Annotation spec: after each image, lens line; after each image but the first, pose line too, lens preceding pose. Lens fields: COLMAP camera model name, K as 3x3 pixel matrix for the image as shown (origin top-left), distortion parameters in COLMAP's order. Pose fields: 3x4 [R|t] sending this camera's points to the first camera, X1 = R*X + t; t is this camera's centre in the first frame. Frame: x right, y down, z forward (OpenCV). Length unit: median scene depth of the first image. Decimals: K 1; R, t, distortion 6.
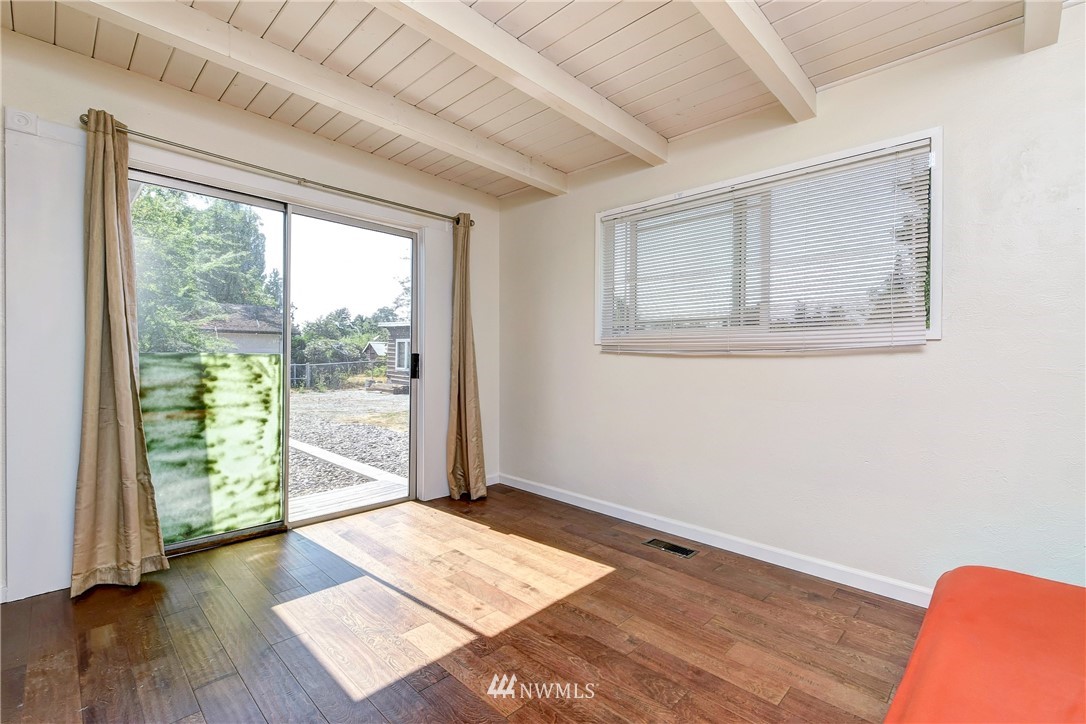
lens RADIAL K [[493.1, 0, 542.1], [0, 493.1, 359.2], [0, 0, 1]] dist [0.003221, -0.003144]
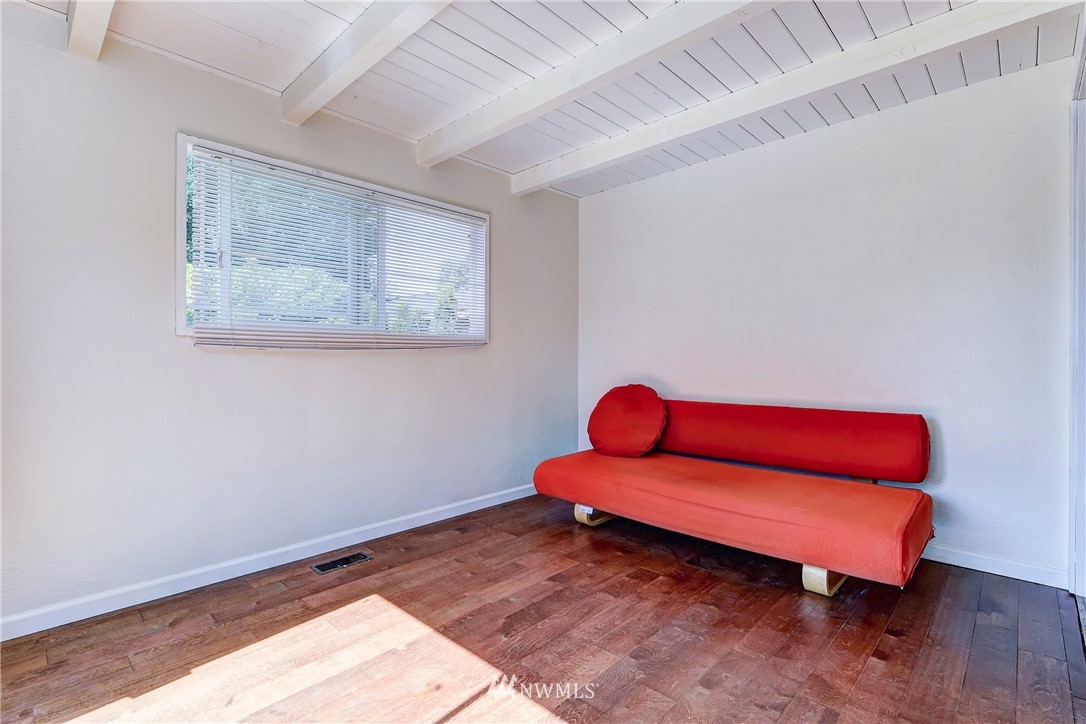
lens RADIAL K [[502.1, 0, 542.3], [0, 502.1, 358.3], [0, 0, 1]] dist [0.002480, -0.003426]
pose [[-0.010327, -0.017919, 0.999786, -0.757055], [0.002417, 0.999836, 0.017945, -0.020025], [-0.999944, 0.002602, -0.010282, 0.704811]]
